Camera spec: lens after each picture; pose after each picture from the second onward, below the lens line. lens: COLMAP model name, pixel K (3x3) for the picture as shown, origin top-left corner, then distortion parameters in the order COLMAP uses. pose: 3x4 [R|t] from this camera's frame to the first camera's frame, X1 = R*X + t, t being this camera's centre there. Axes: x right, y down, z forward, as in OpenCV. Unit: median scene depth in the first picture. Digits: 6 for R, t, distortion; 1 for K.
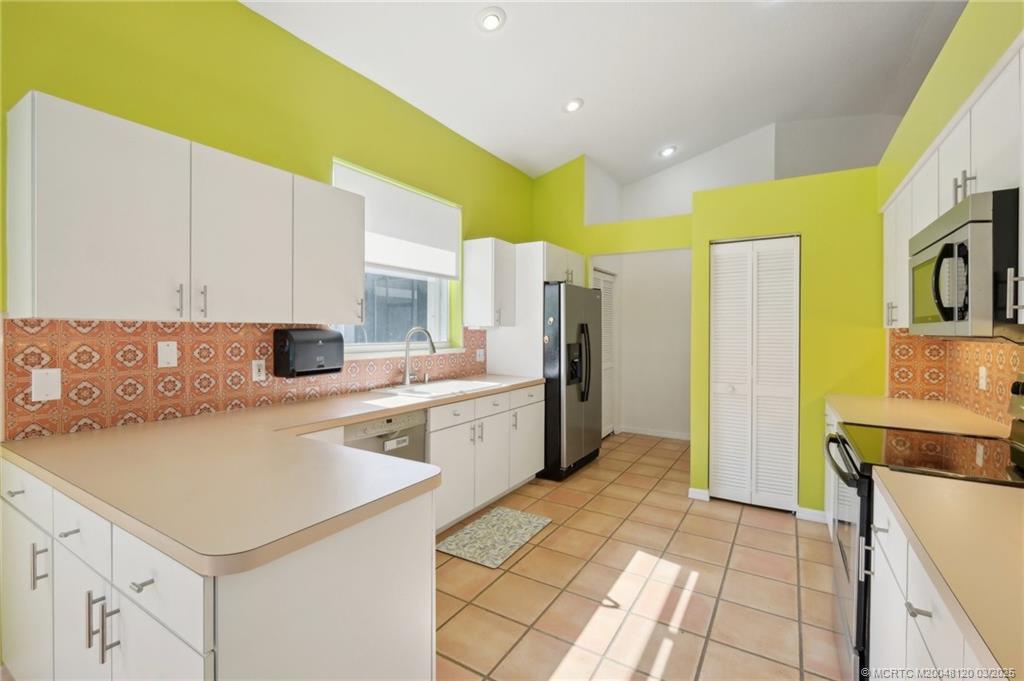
lens RADIAL K [[449.6, 0, 505.2], [0, 449.6, 331.2], [0, 0, 1]] dist [0.004652, -0.000175]
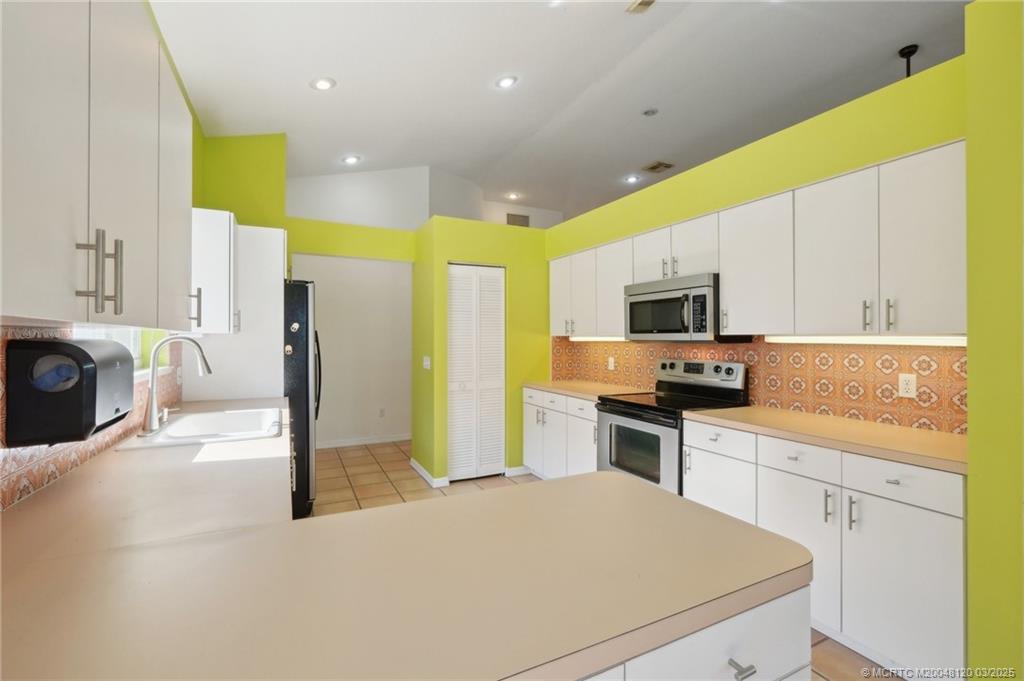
lens RADIAL K [[449.6, 0, 520.9], [0, 449.6, 332.3], [0, 0, 1]] dist [0.004652, -0.000175]
pose [[0.529837, 0.005514, 0.848081, -0.443029], [0.004626, 0.999945, -0.009392, -0.004466], [-0.848087, 0.008899, 0.529783, 0.232720]]
